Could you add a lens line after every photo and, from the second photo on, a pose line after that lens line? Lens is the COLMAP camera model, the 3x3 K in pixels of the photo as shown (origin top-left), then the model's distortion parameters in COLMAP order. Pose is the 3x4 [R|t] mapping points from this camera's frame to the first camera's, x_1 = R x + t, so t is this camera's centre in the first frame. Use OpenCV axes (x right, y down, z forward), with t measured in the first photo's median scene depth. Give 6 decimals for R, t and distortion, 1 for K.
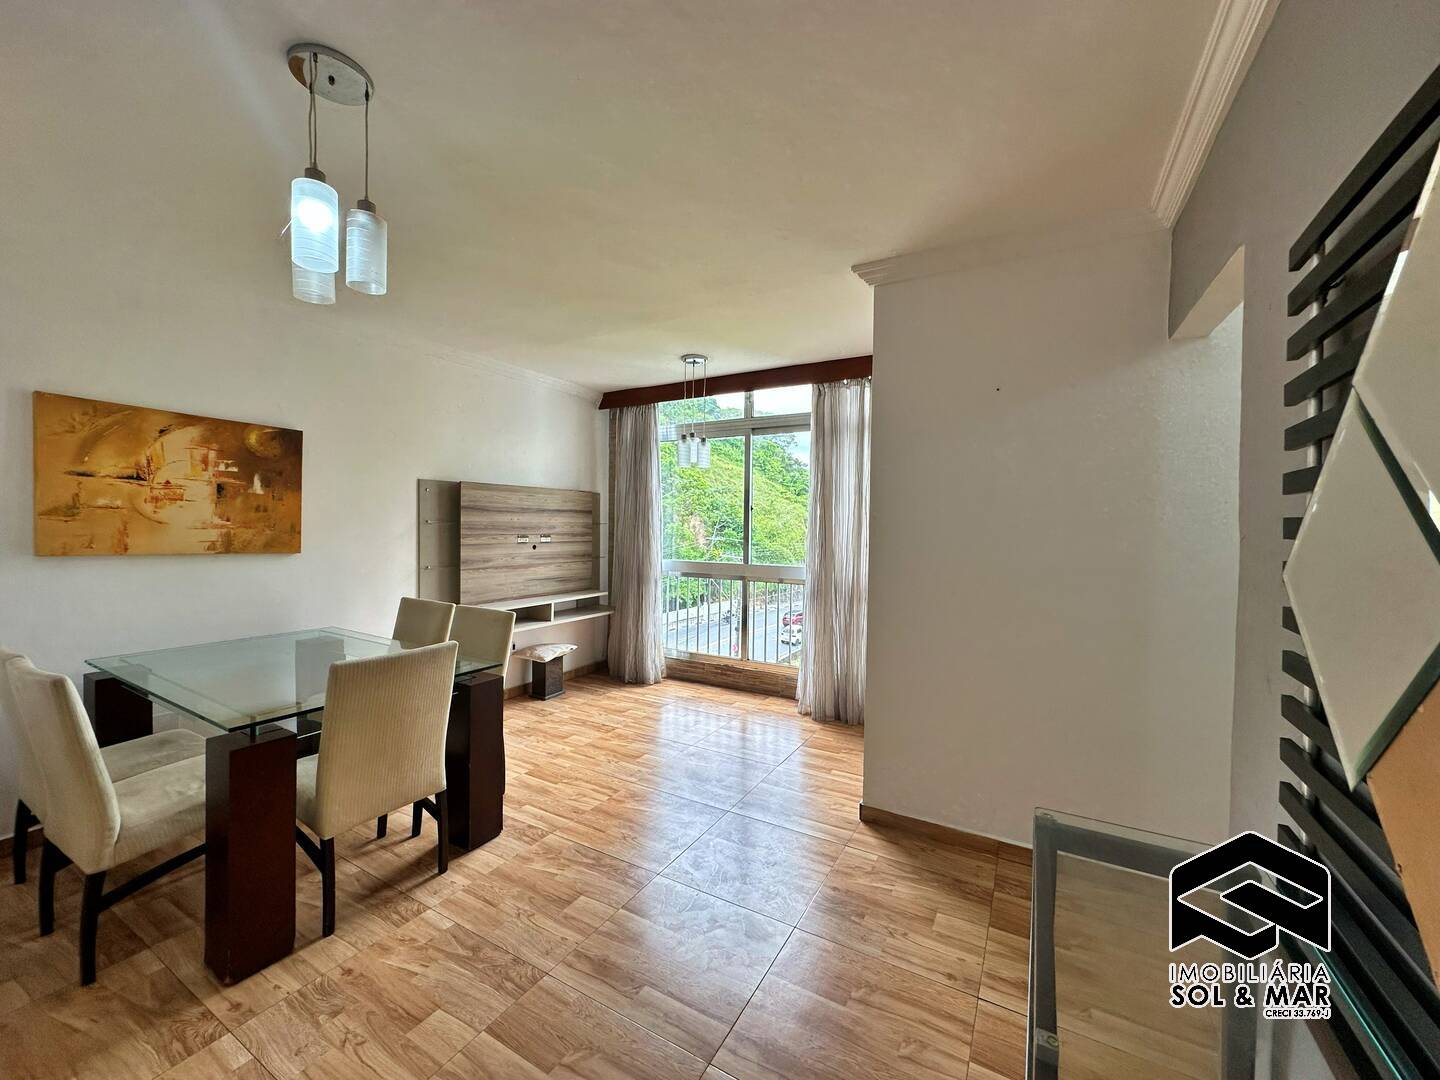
lens RADIAL K [[572.9, 0, 719.9], [0, 572.9, 540.4], [0, 0, 1]] dist [-0.003138, 0.000858]
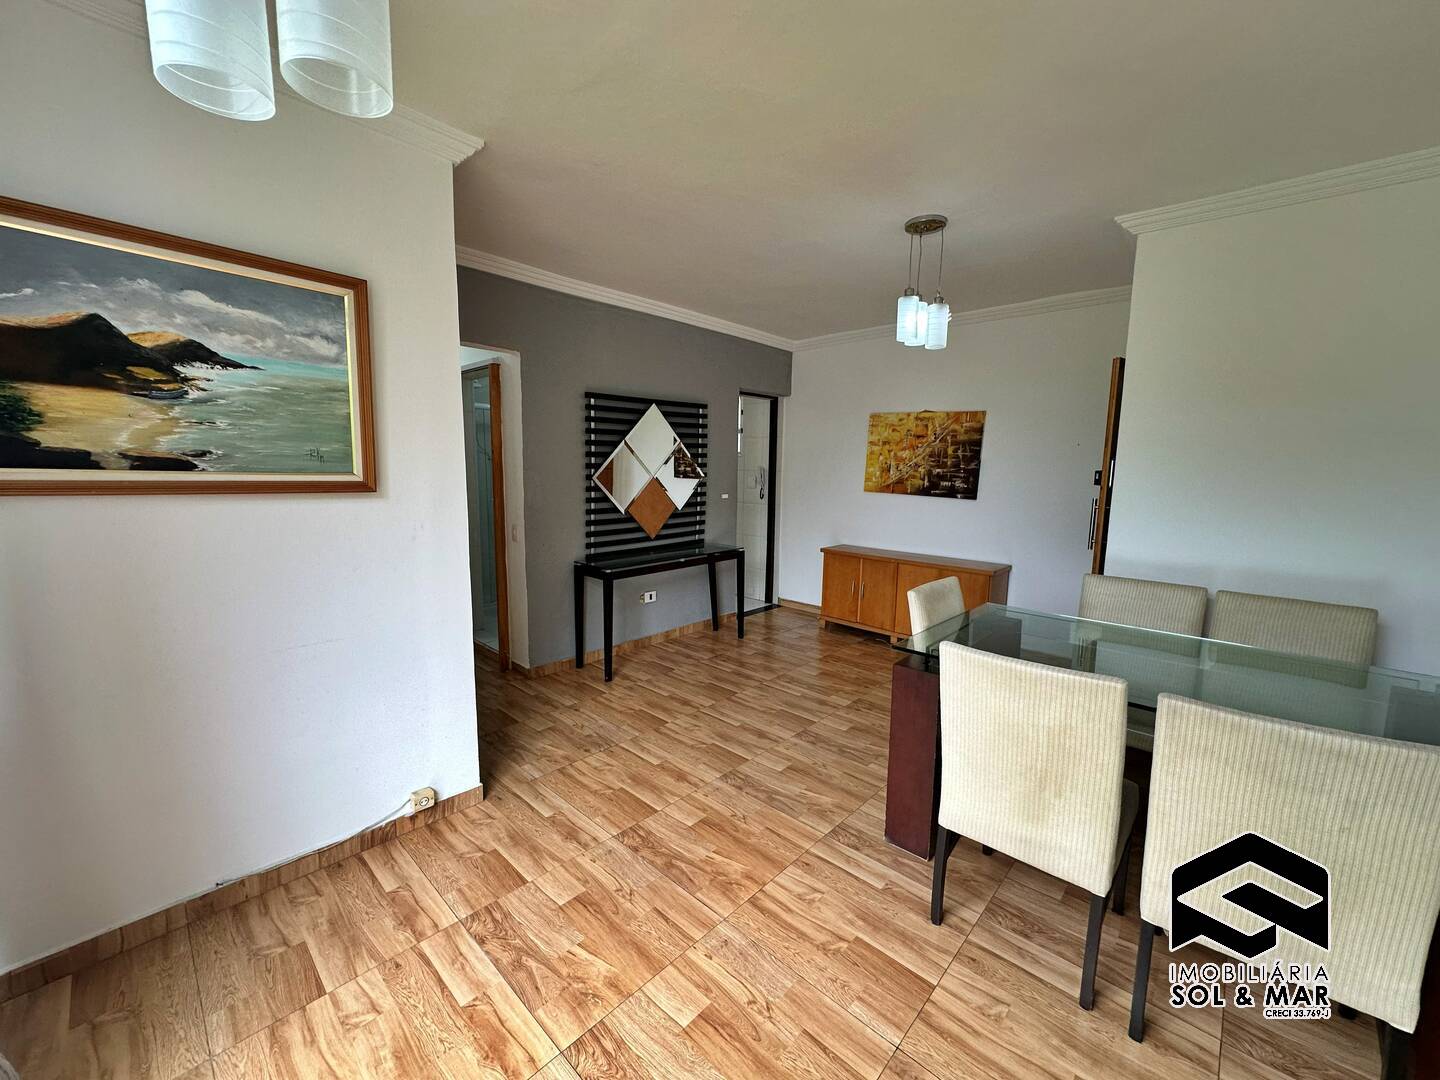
lens RADIAL K [[572.9, 0, 720.3], [0, 572.9, 542.0], [0, 0, 1]] dist [-0.003138, 0.000858]
pose [[-0.972143, -0.058660, 0.226929, -0.251225], [-0.020741, 0.985908, 0.165999, -0.055834], [-0.233468, 0.156668, -0.959660, 1.466989]]
